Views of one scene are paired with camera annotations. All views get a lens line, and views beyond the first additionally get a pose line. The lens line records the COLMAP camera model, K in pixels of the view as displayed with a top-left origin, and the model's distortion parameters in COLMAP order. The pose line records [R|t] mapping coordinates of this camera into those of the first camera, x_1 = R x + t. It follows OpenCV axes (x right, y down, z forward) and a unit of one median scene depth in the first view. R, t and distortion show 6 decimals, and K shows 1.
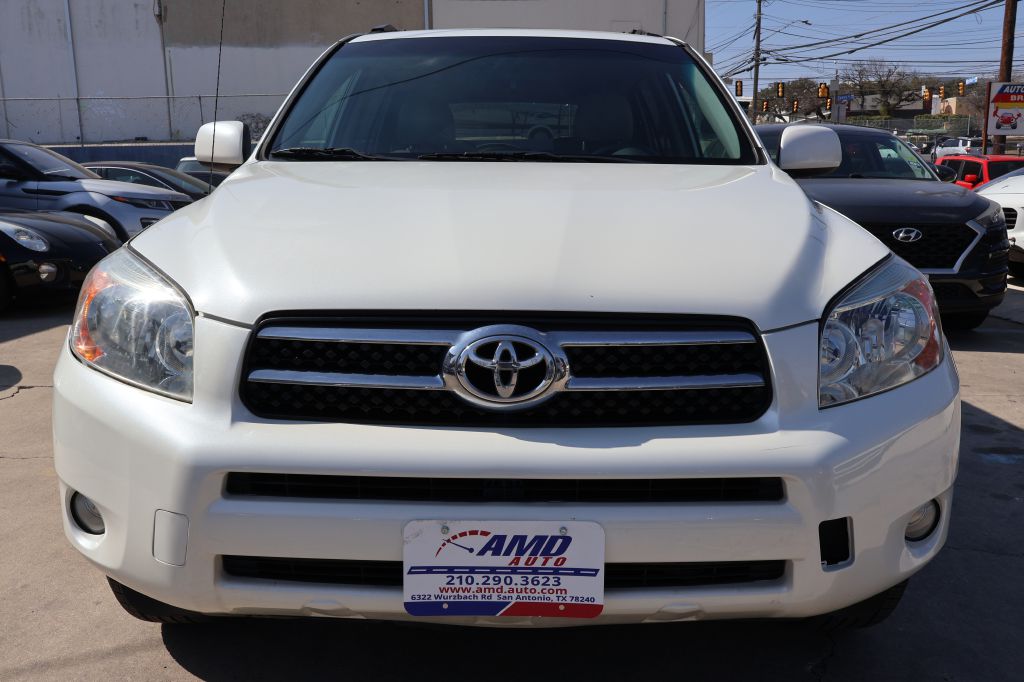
lens RADIAL K [[862.6, 0, 521.9], [0, 862.6, 345.2], [0, 0, 1]] dist [-0.008861, -0.013907]
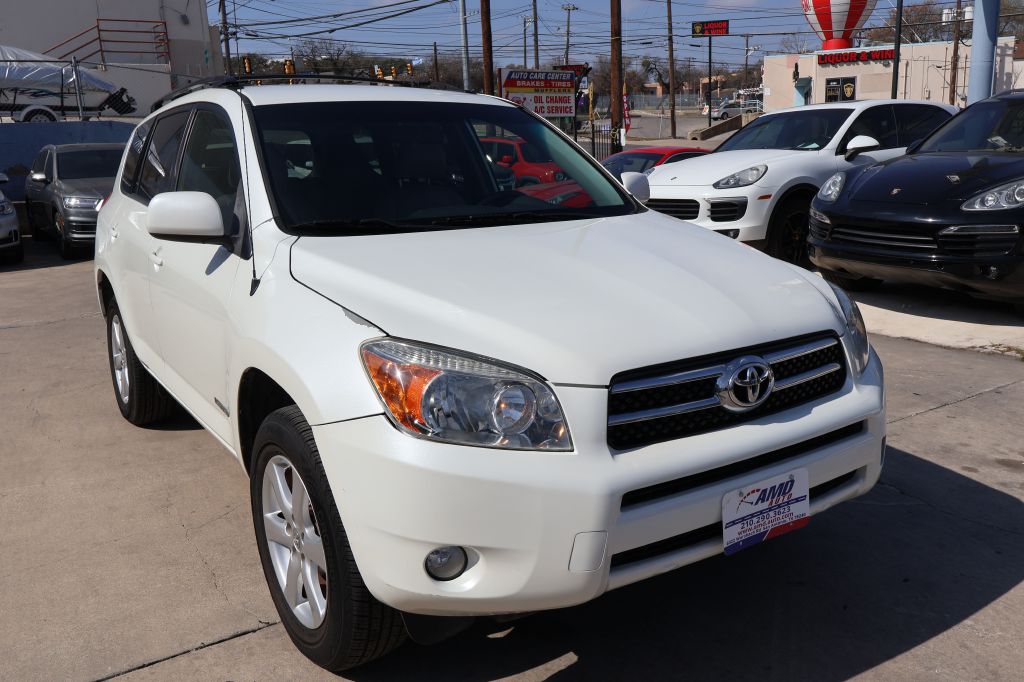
lens RADIAL K [[862.6, 0, 507.3], [0, 862.6, 339.0], [0, 0, 1]] dist [-0.008861, -0.013907]
pose [[0.822762, -0.141965, 0.550371, -1.160307], [0.124805, 0.989797, 0.068738, -0.204793], [-0.554514, 0.012134, 0.832086, -0.051714]]
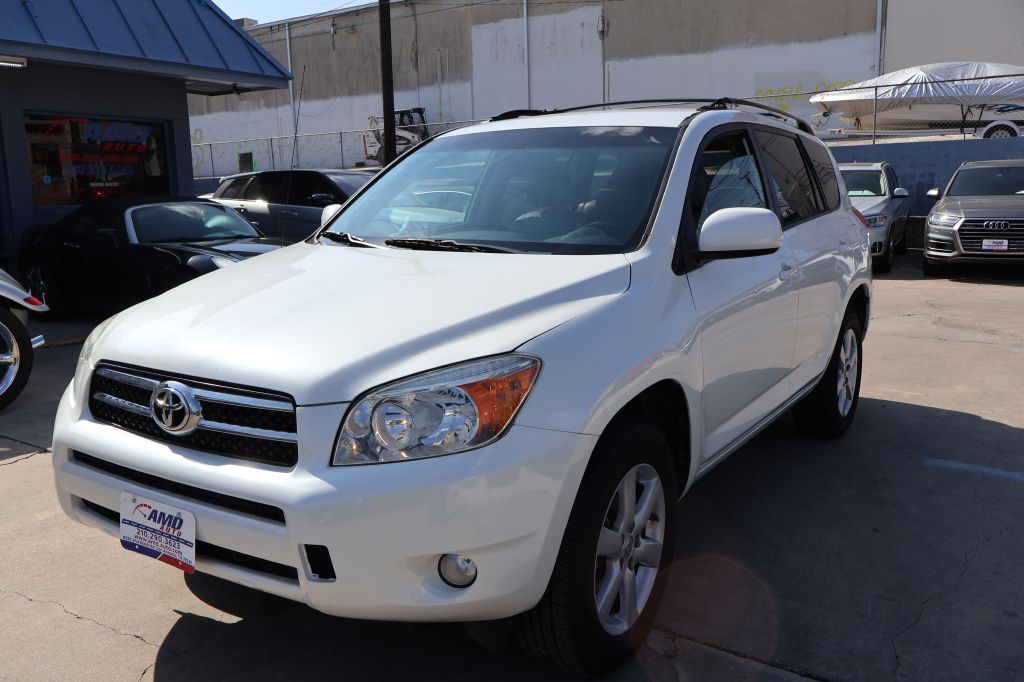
lens RADIAL K [[862.6, 0, 501.4], [0, 862.6, 345.0], [0, 0, 1]] dist [-0.008861, -0.013907]
pose [[0.847804, 0.090956, -0.522451, 1.262977], [-0.085461, 0.995738, 0.034671, -0.189856], [0.523378, 0.015255, 0.851964, -0.046877]]
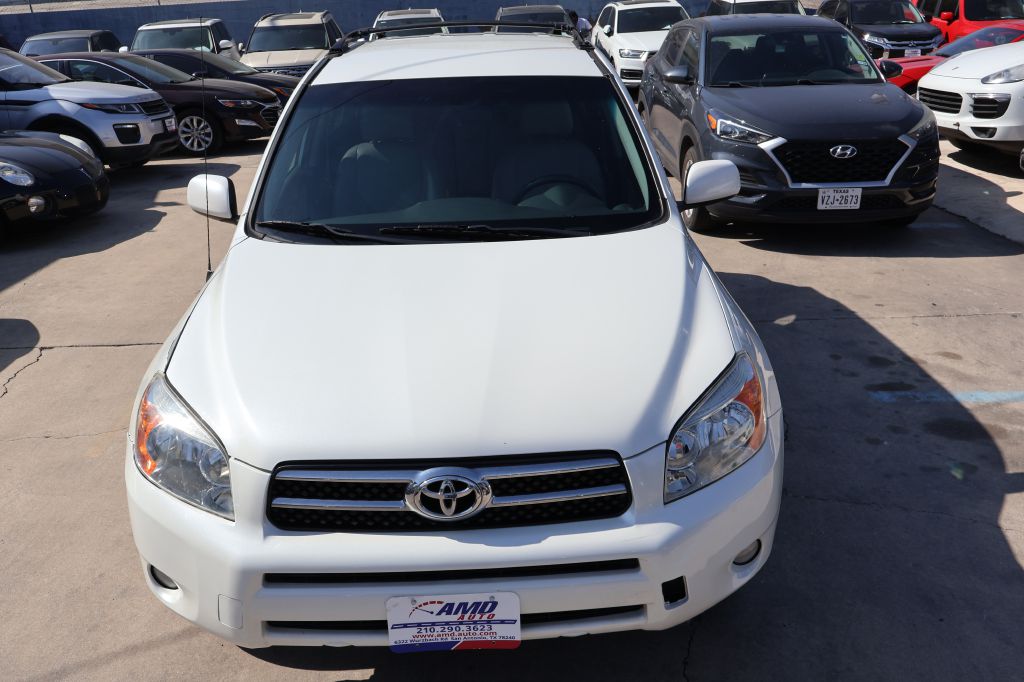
lens RADIAL K [[862.6, 0, 534.6], [0, 862.6, 353.2], [0, 0, 1]] dist [-0.008861, -0.013907]
pose [[0.998746, -0.044126, 0.023666, 0.098878], [0.038145, 0.976687, 0.211254, -0.487041], [-0.032436, -0.210086, 0.977145, -0.364702]]
